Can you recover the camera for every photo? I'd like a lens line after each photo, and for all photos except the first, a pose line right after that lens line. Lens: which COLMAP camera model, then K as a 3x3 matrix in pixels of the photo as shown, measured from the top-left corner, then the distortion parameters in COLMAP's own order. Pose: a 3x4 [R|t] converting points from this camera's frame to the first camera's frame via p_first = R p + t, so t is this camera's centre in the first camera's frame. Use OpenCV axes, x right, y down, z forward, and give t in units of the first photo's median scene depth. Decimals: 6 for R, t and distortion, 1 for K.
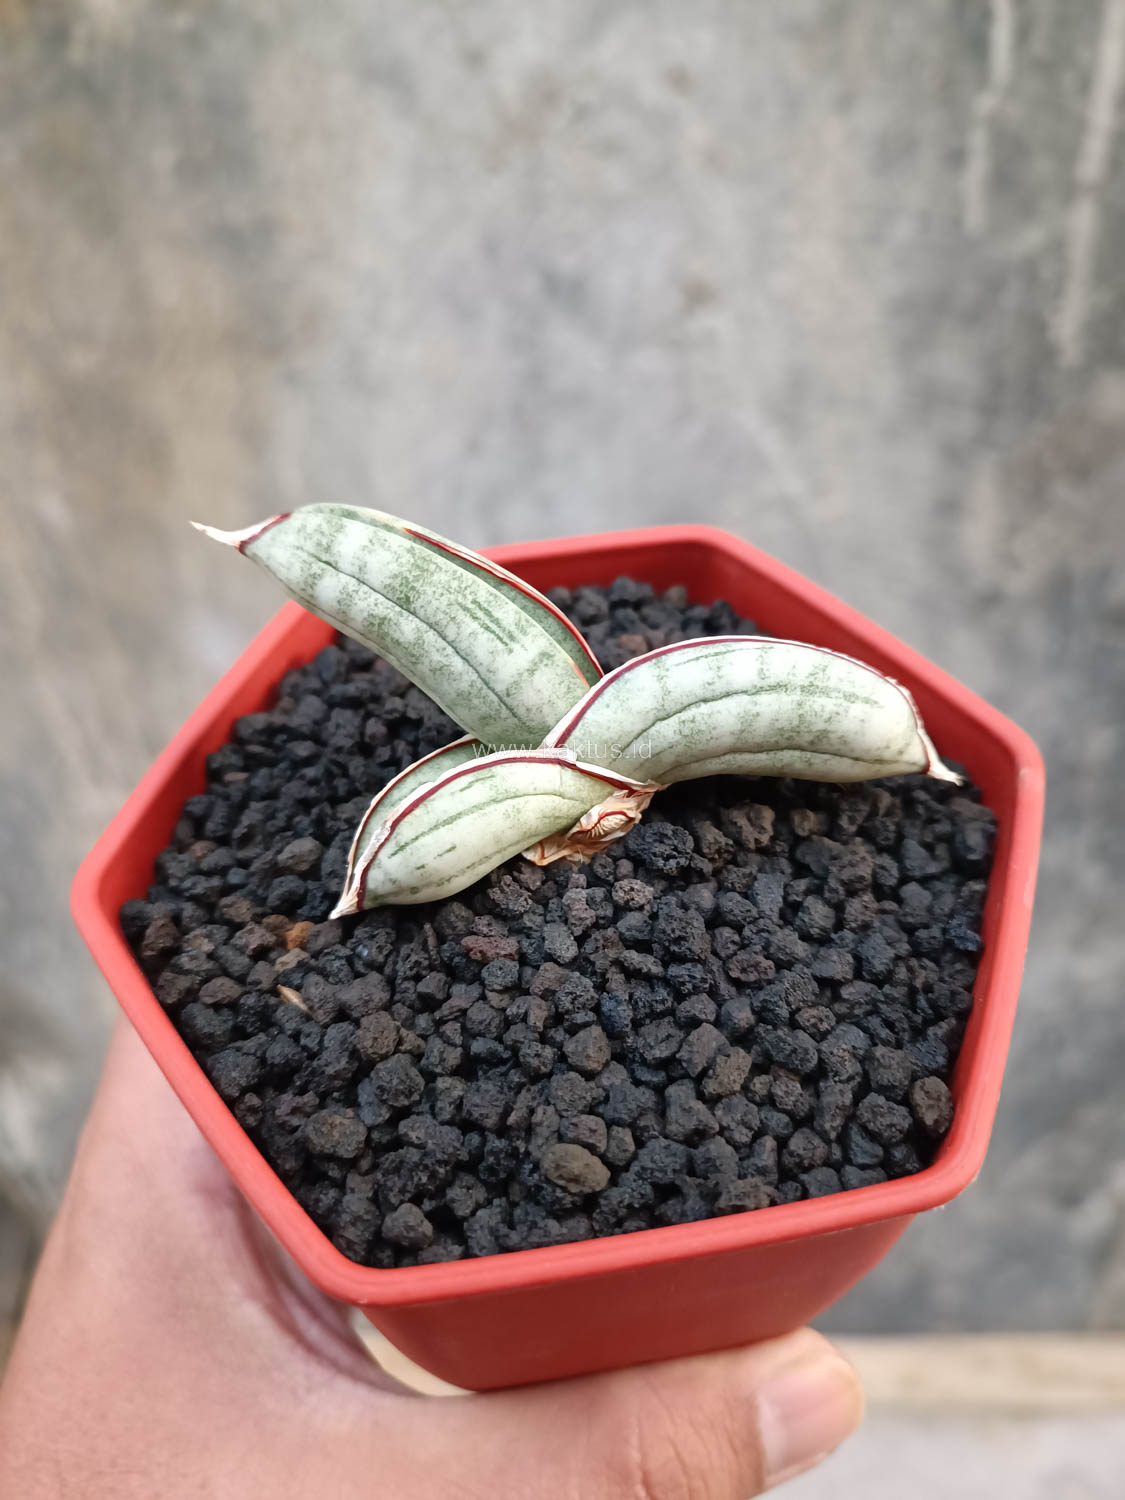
lens RADIAL K [[1247.7, 0, 562.5], [0, 1247.7, 750.0], [0, 0, 1]] dist [-0.074657, -0.003107]
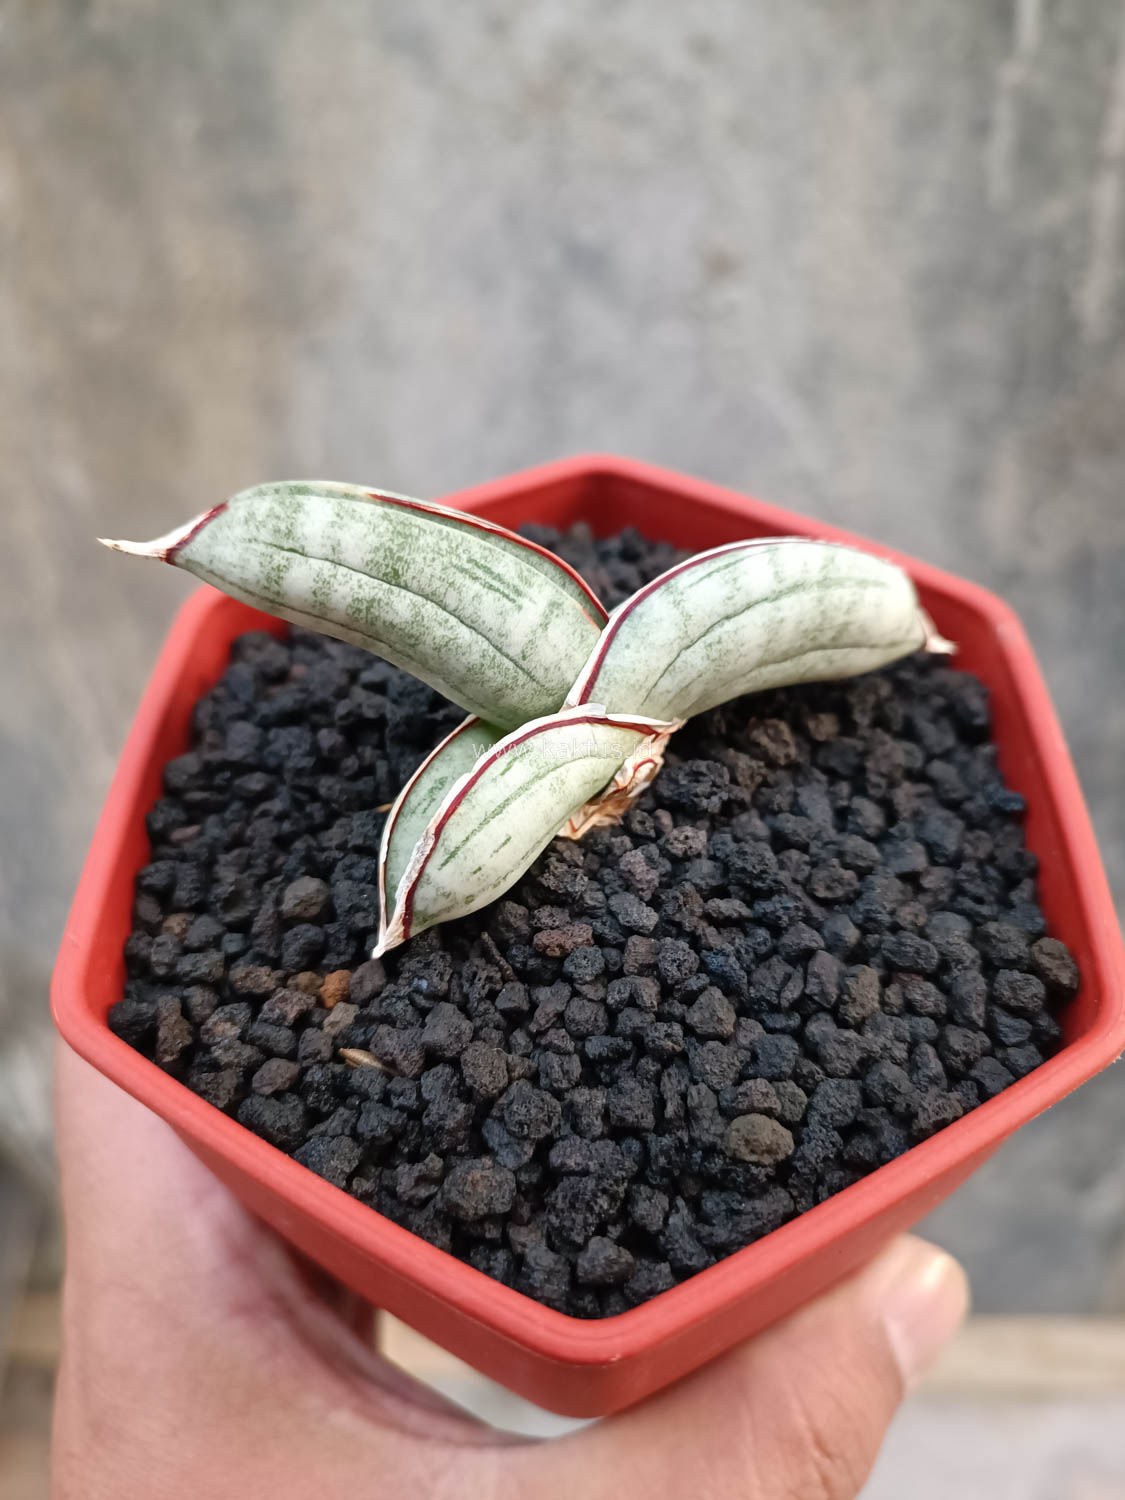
lens RADIAL K [[1265.9, 0, 573.7], [0, 1265.9, 748.6], [0, 0, 1]] dist [-0.006959, -0.365972]
pose [[0.938883, -0.232983, 0.253413, -0.255395], [0.230399, 0.972263, 0.040263, -0.009100], [-0.255764, 0.020584, 0.966520, 0.119740]]
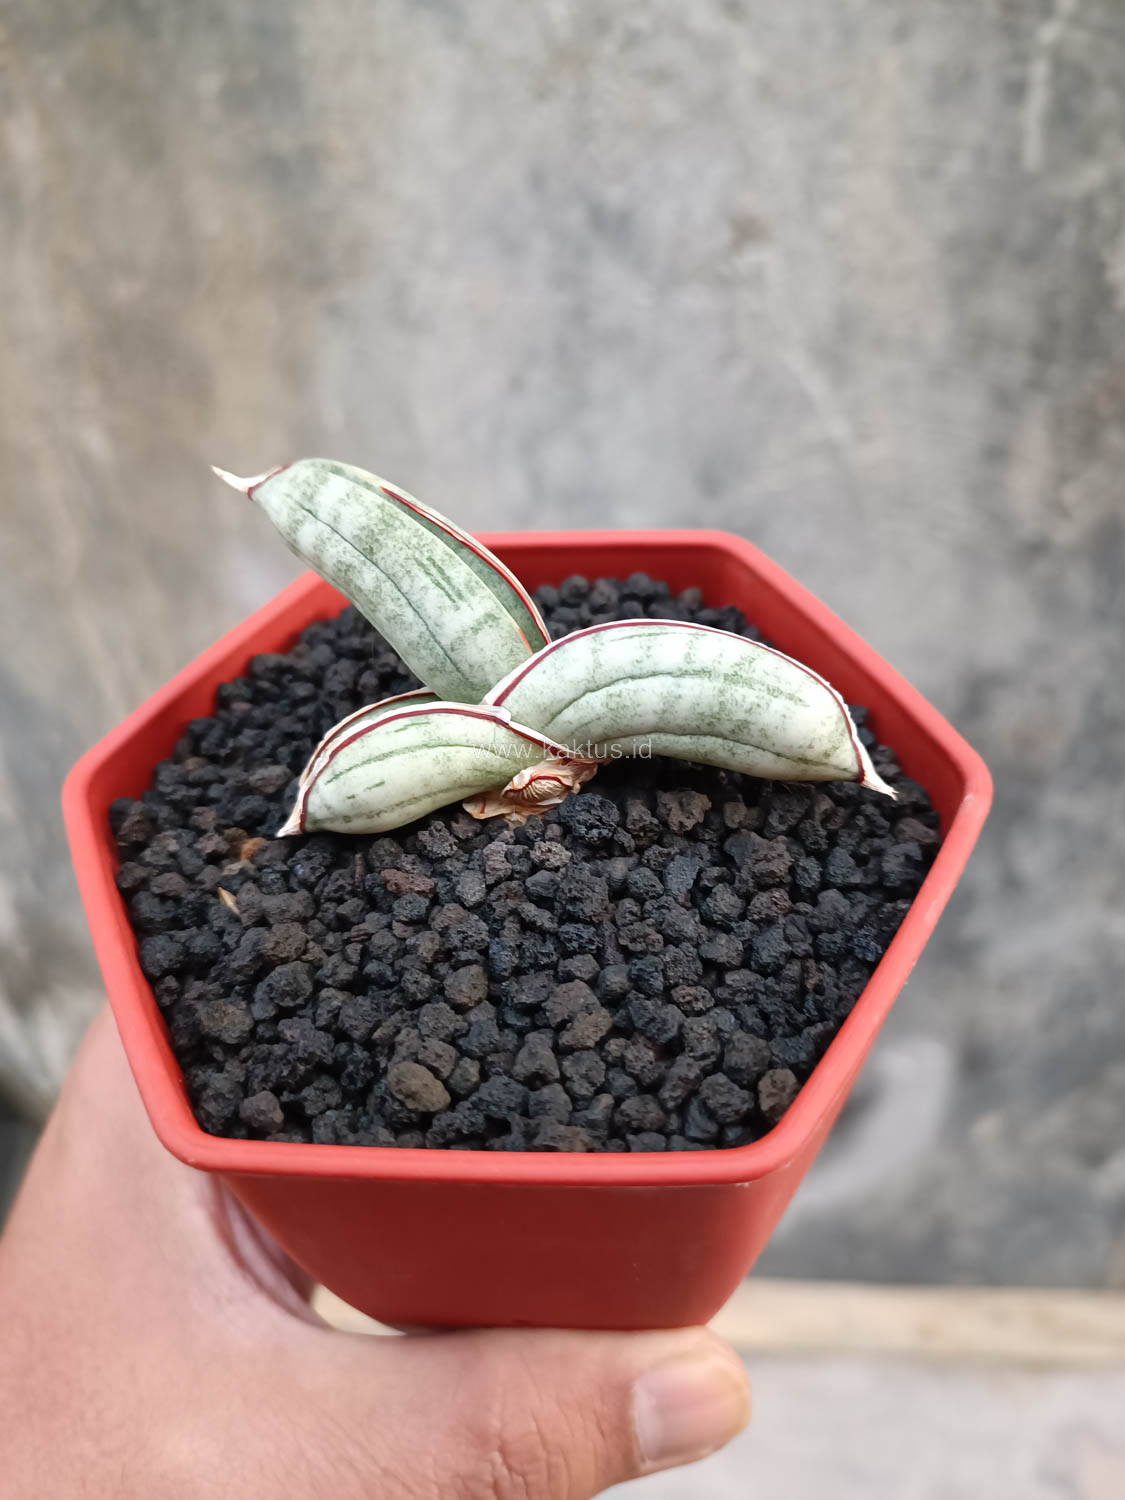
lens RADIAL K [[1247.7, 0, 562.5], [0, 1247.7, 750.0], [0, 0, 1]] dist [-0.074657, -0.003107]
pose [[0.974412, 0.132712, -0.181408, 0.255651], [-0.139164, 0.989996, -0.023257, 0.053359], [0.176507, 0.047907, 0.983133, -0.032991]]
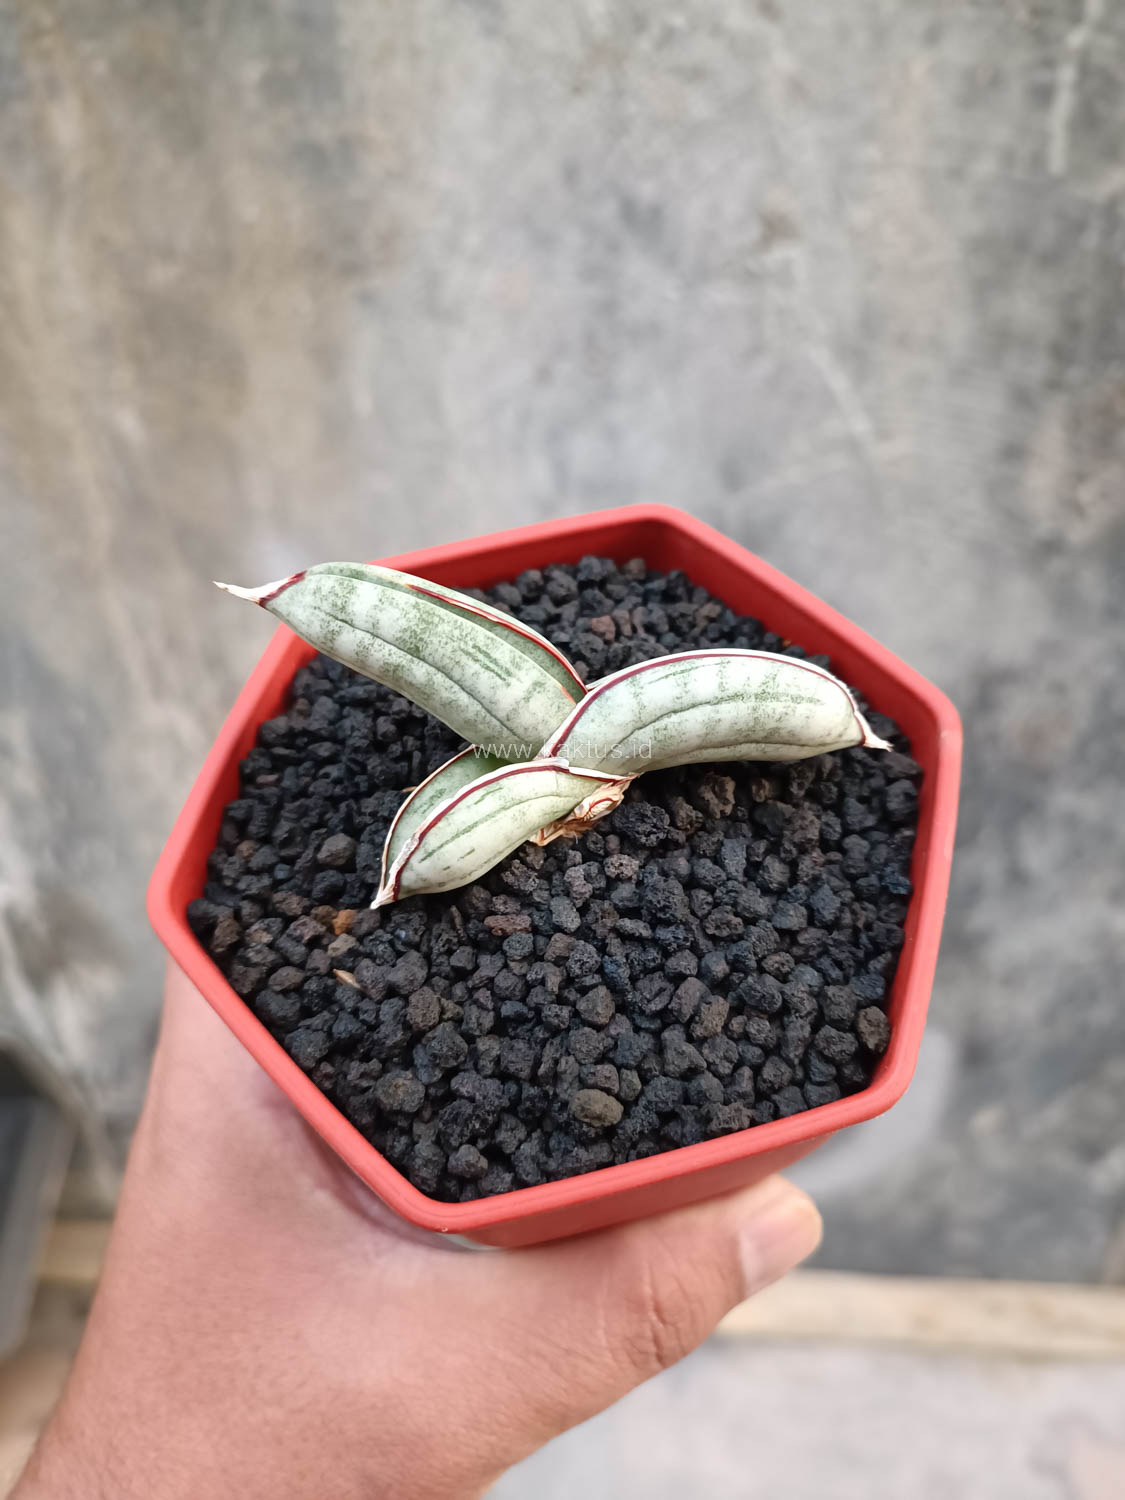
lens RADIAL K [[1265.9, 0, 573.7], [0, 1265.9, 748.6], [0, 0, 1]] dist [-0.006959, -0.365972]
pose [[0.995936, -0.075477, 0.049130, -0.043131], [0.065785, 0.982280, 0.175492, -0.223590], [-0.061505, -0.171547, 0.983254, -0.183283]]
